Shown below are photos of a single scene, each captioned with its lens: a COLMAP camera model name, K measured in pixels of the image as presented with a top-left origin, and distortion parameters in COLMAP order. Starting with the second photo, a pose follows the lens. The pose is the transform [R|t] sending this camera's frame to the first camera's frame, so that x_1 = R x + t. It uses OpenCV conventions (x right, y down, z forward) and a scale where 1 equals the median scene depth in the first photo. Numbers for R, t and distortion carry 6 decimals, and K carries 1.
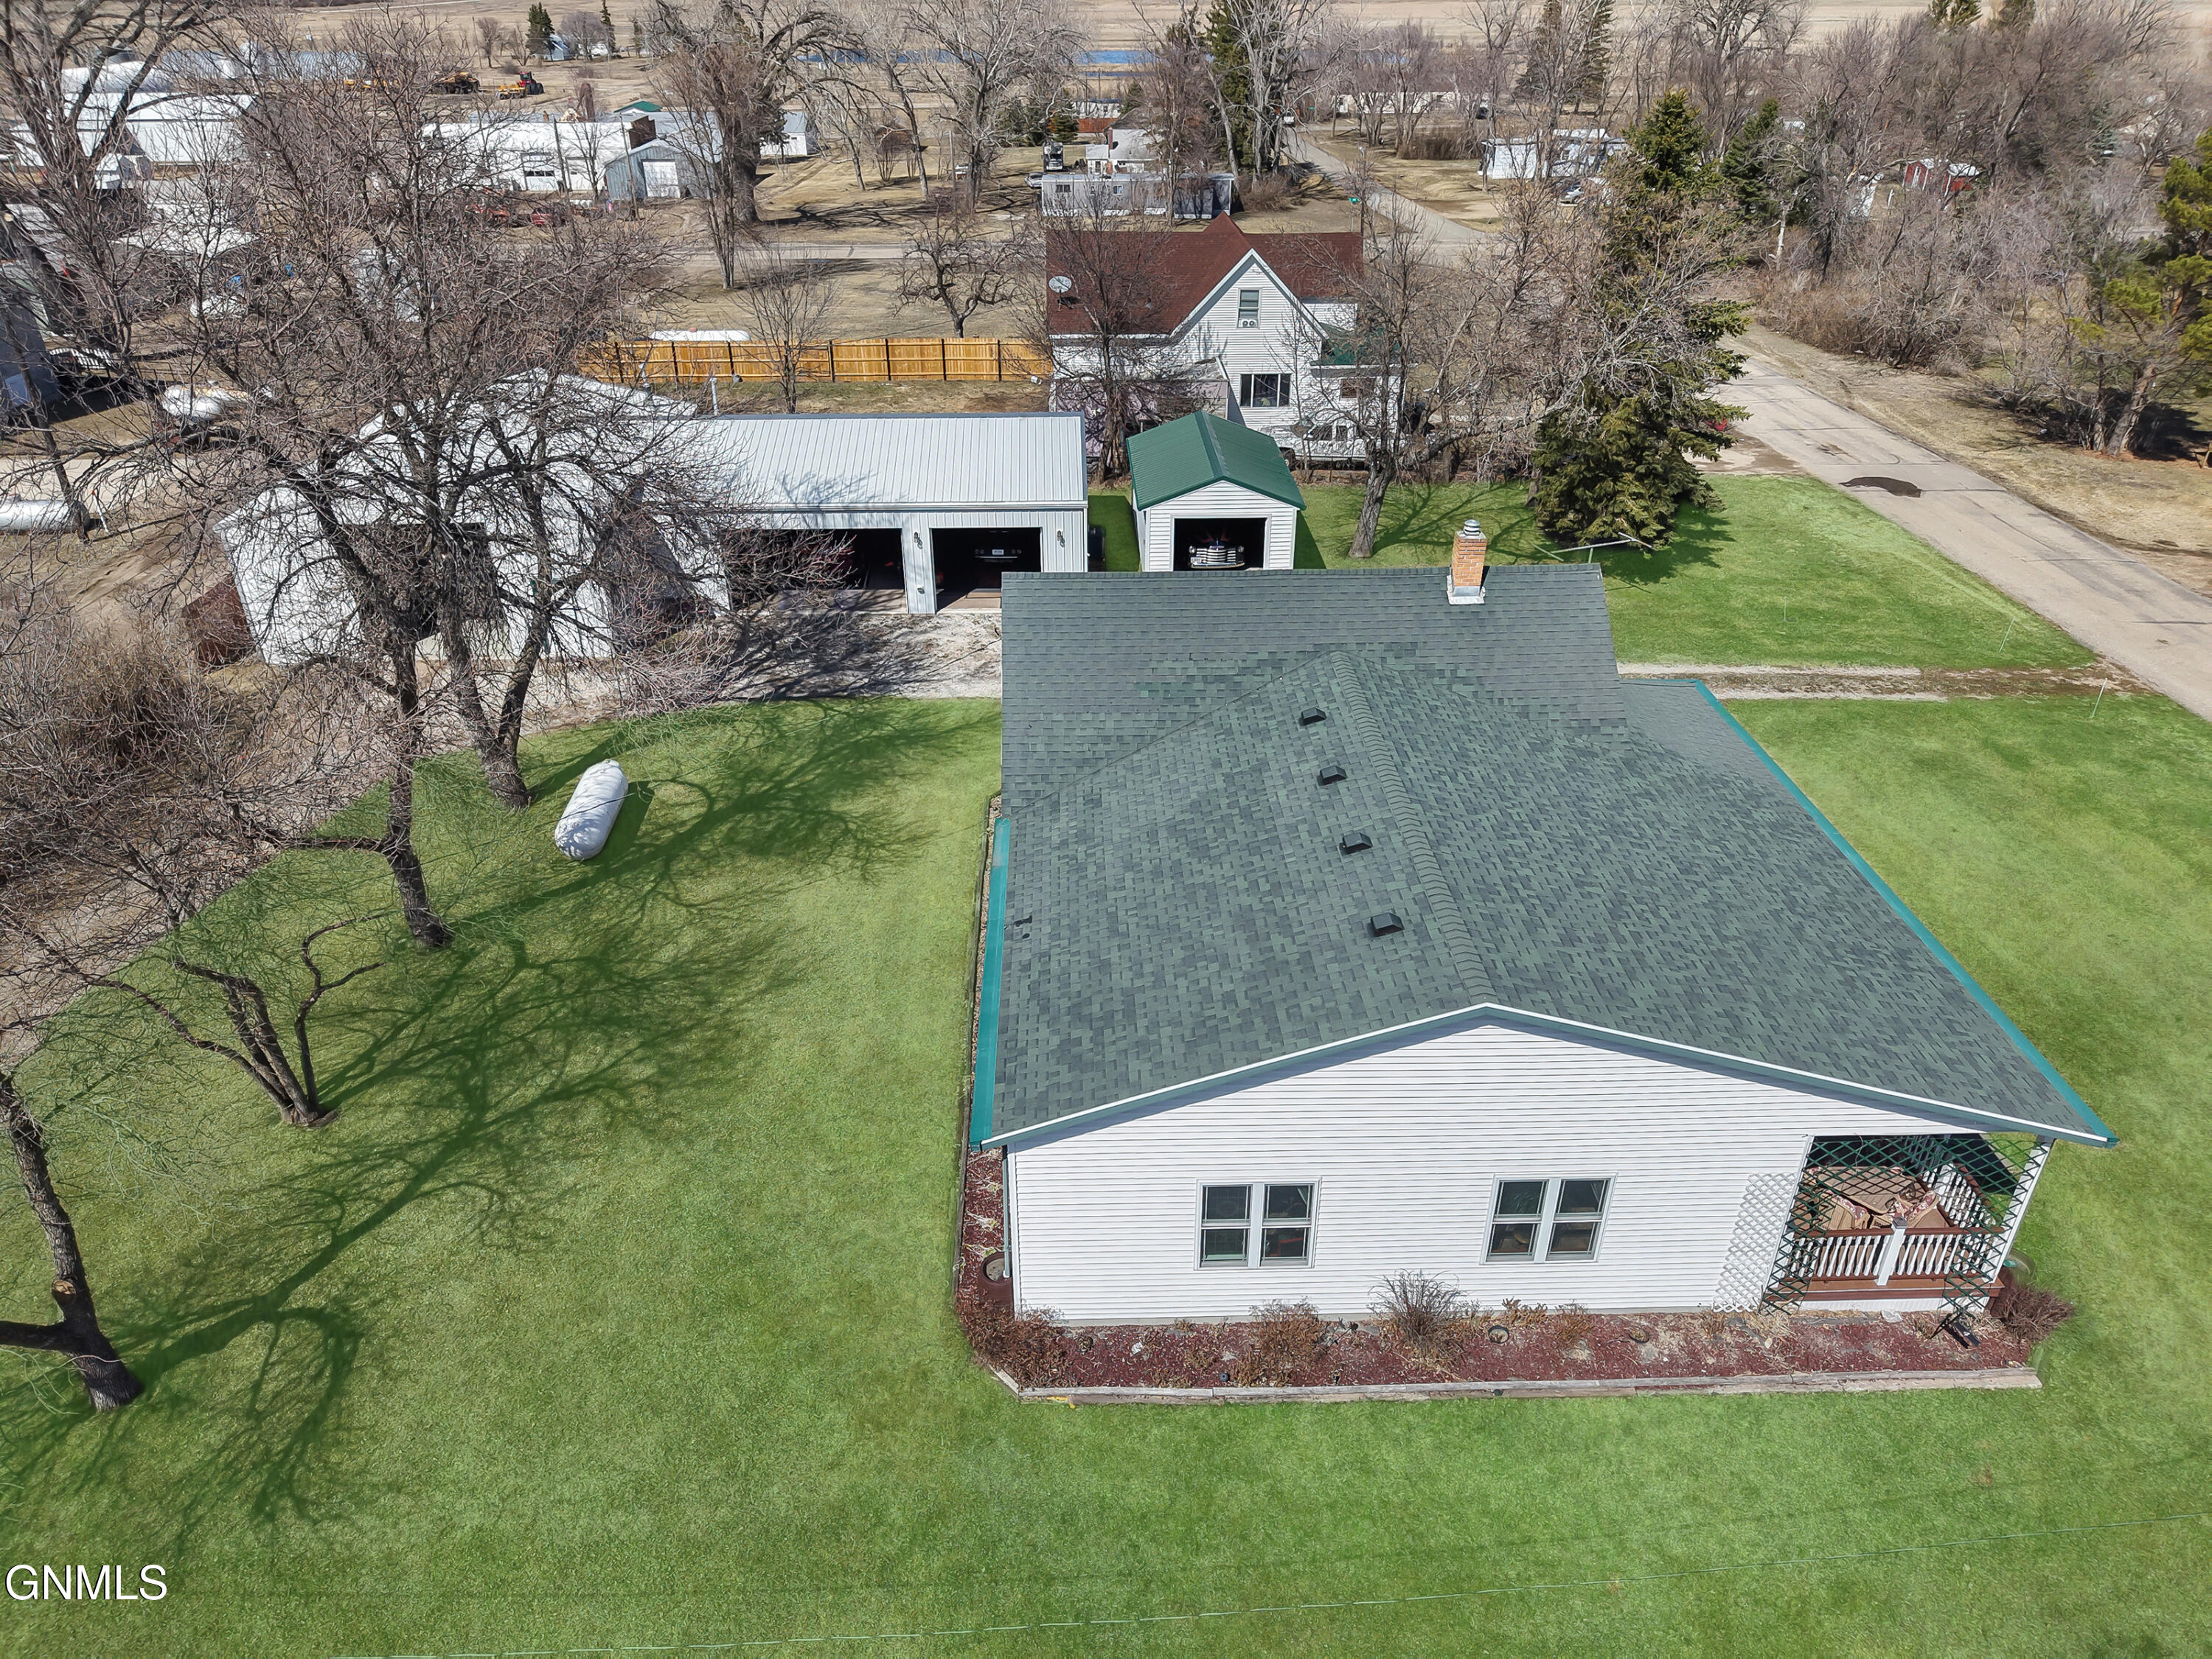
lens RADIAL K [[1487.6, 0, 1116.2], [0, 1487.6, 840.7], [0, 0, 1]] dist [0.034922, -0.033272]
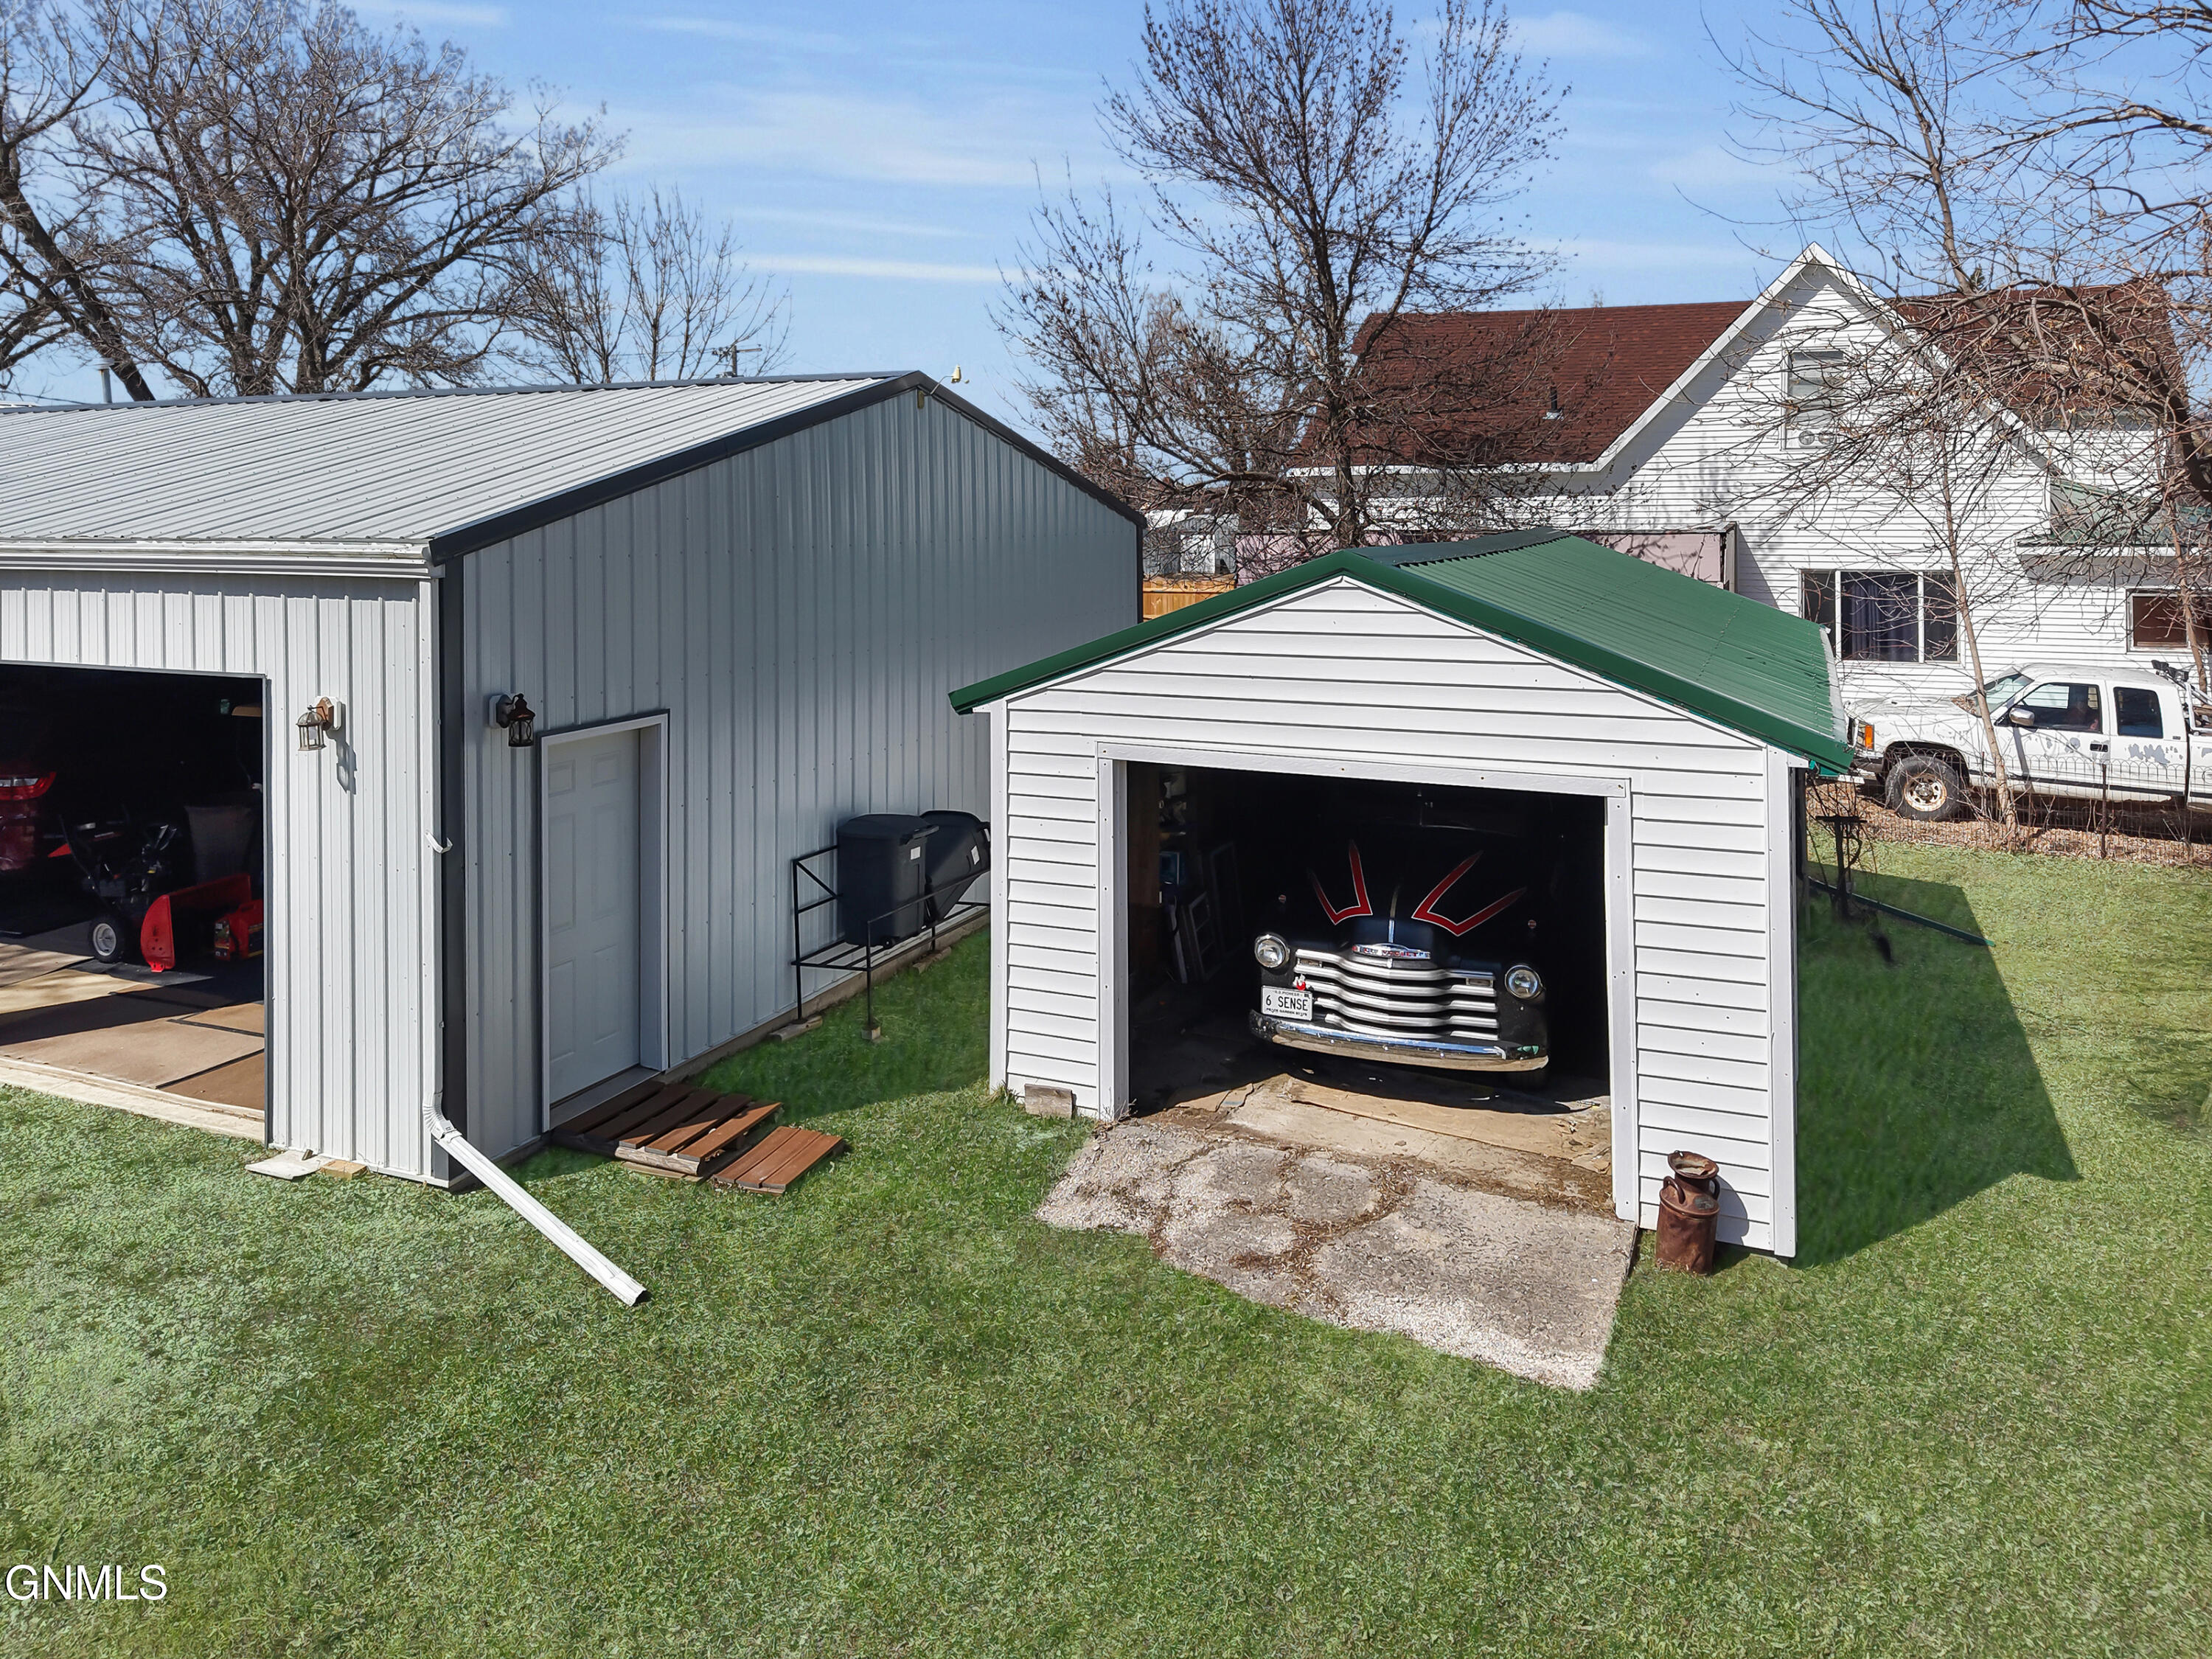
lens RADIAL K [[1583.9, 0, 1121.0], [0, 1583.9, 522.0], [0, 0, 1]] dist [0.014901, -0.000595]
pose [[0.903743, 0.001059, -0.428075, 0.188621], [-0.210755, 0.871507, -0.442785, -0.219878], [0.372601, 0.490383, 0.787841, 1.189836]]
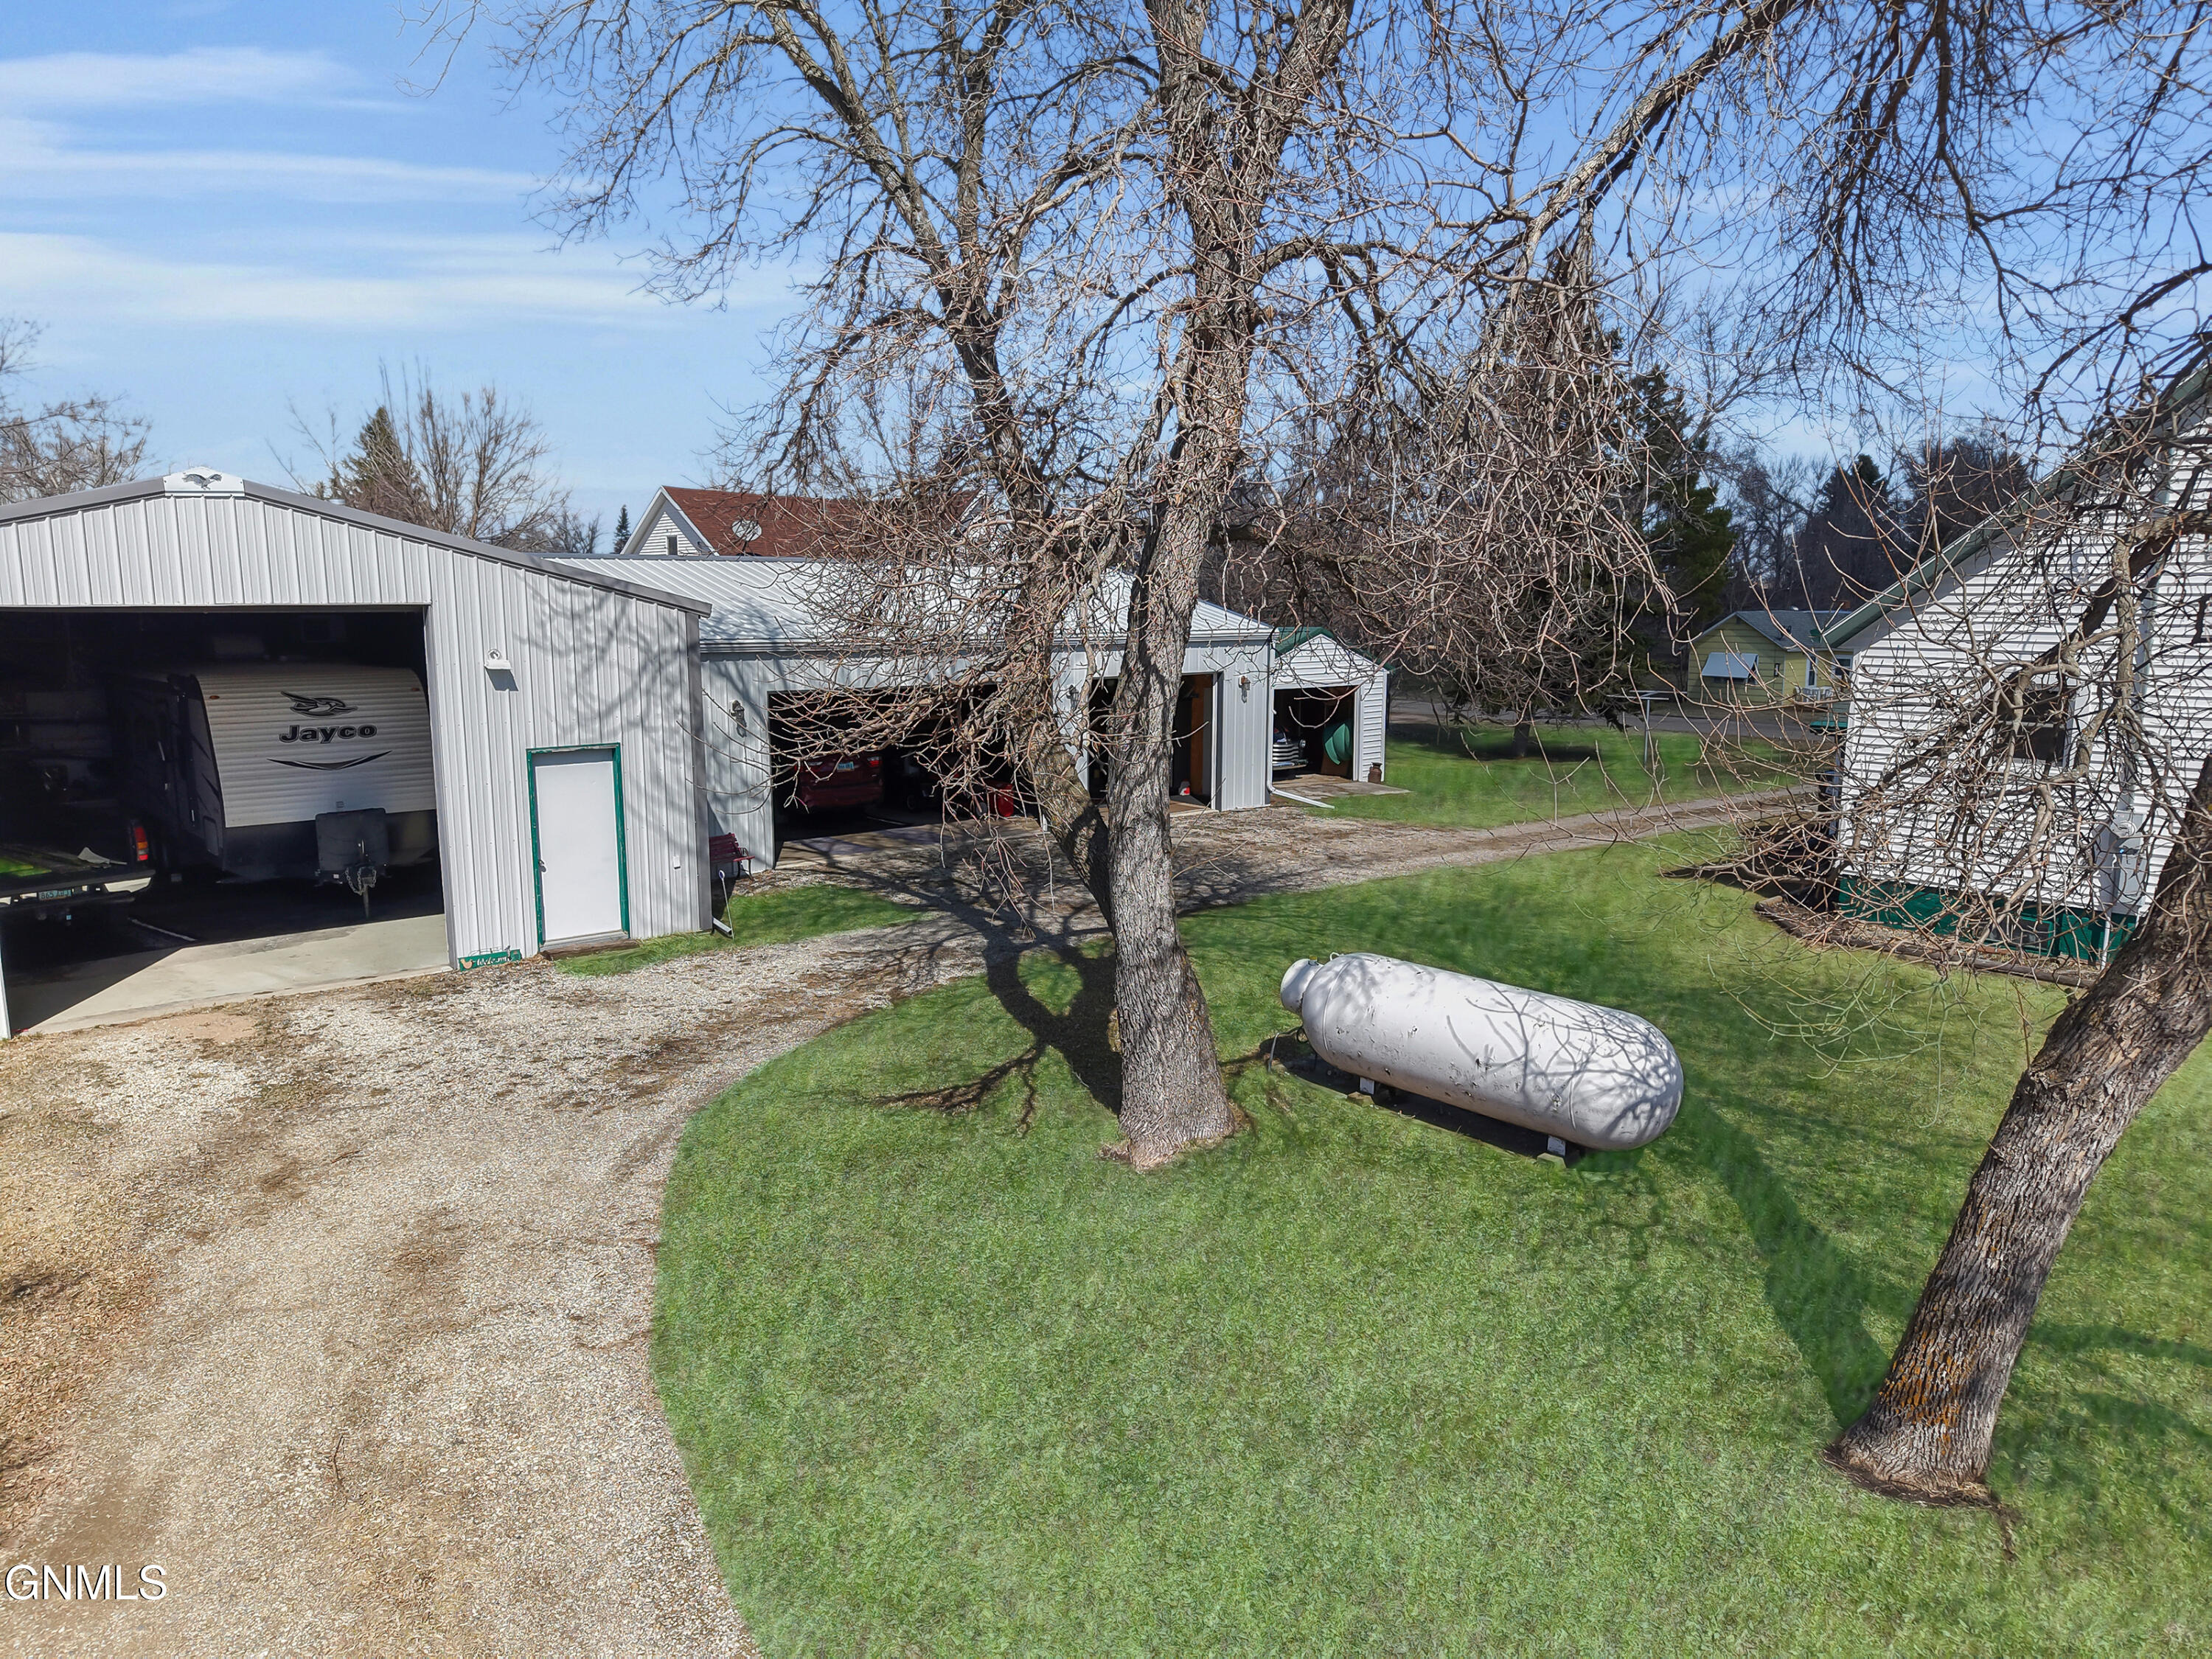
lens RADIAL K [[1487.6, 0, 1091.1], [0, 1487.6, 828.9], [0, 0, 1]] dist [0.034922, -0.033272]
pose [[0.792649, -0.093947, 0.602396, -0.658666], [0.305882, 0.915983, -0.259635, -0.003259], [-0.527393, 0.390062, 0.754790, 0.792214]]
